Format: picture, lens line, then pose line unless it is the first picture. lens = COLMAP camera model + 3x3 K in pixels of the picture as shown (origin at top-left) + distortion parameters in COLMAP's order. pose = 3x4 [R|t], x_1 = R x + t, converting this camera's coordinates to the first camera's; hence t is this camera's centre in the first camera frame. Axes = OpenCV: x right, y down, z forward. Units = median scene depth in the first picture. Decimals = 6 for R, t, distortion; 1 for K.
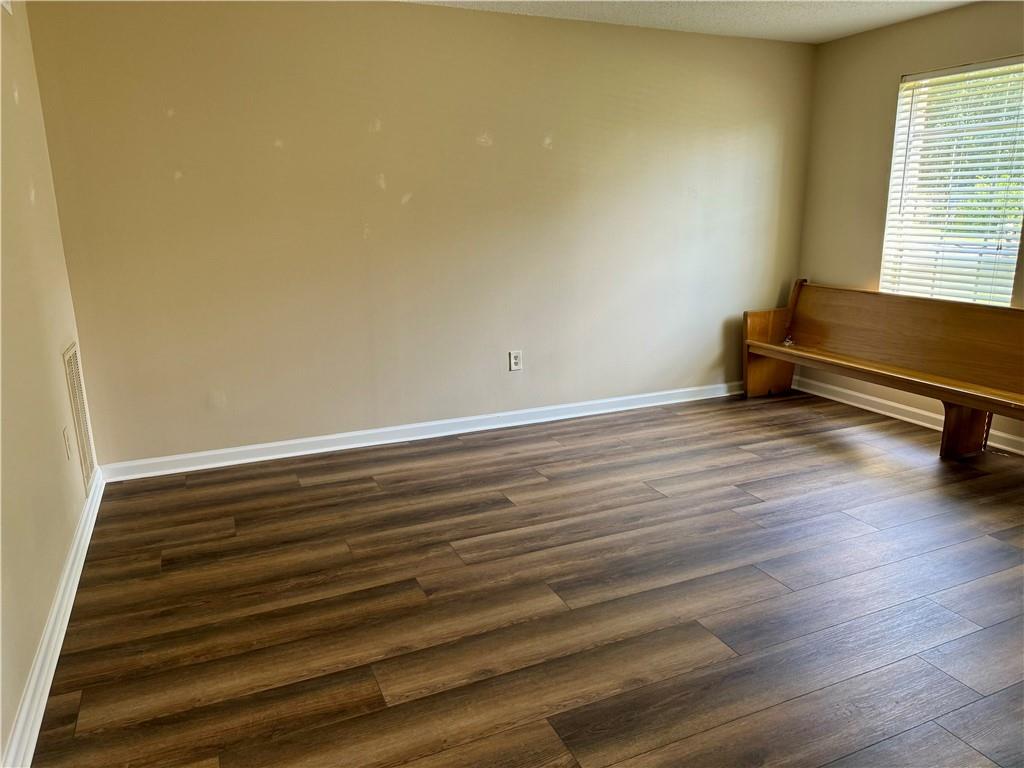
lens RADIAL K [[720.3, 0, 512.1], [0, 720.3, 382.6], [0, 0, 1]] dist [0.005774, 0.001559]
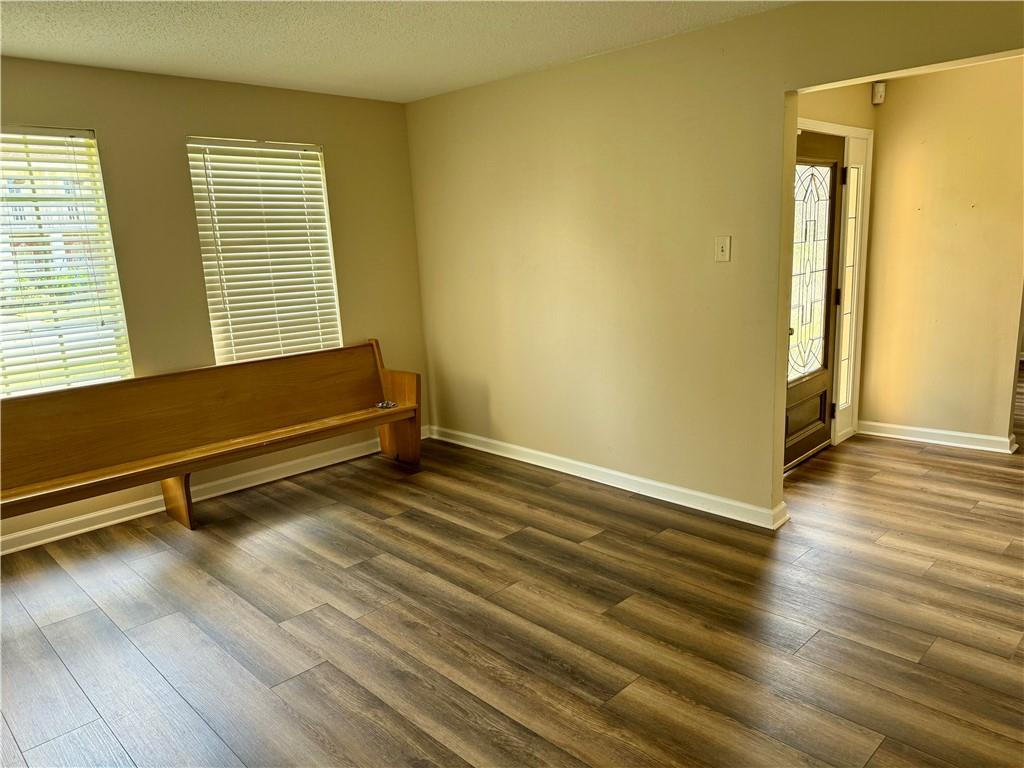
lens RADIAL K [[720.3, 0, 513.7], [0, 720.3, 385.8], [0, 0, 1]] dist [0.005774, 0.001559]
pose [[-0.348561, -0.162444, 0.923102, -0.486735], [0.273608, 0.924336, 0.265974, -0.246006], [-0.896462, 0.345276, -0.277741, 0.914701]]
